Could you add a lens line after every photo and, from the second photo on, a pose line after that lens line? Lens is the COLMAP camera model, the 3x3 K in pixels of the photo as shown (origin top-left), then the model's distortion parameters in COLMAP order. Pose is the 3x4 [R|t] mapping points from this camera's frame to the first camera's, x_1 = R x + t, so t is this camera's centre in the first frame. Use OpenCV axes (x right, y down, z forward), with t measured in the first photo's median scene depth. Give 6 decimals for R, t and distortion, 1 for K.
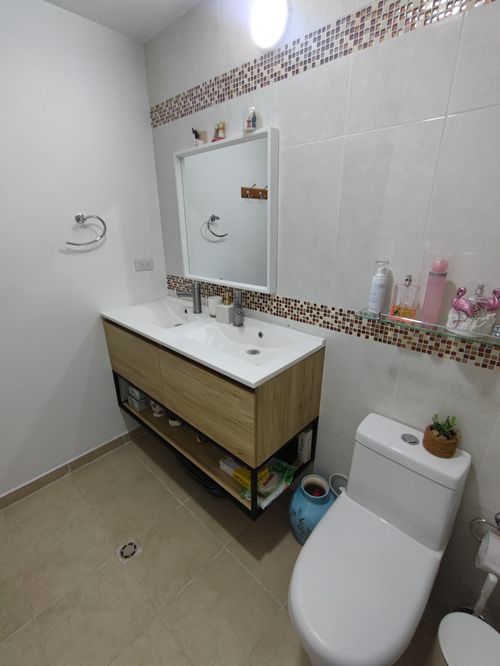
lens RADIAL K [[303.2, 0, 250.4], [0, 303.2, 333.4], [0, 0, 1]] dist [-0.004521, 0.003951]
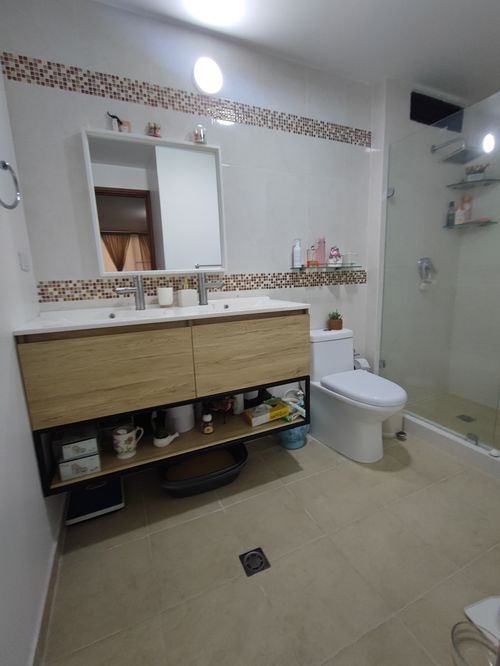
lens RADIAL K [[303.2, 0, 250.8], [0, 303.2, 332.9], [0, 0, 1]] dist [-0.004521, 0.003951]
pose [[0.375505, -0.177669, 0.909632, -1.180874], [0.357464, 0.933281, 0.034723, 0.106039], [-0.855111, 0.312122, 0.413962, 0.521832]]
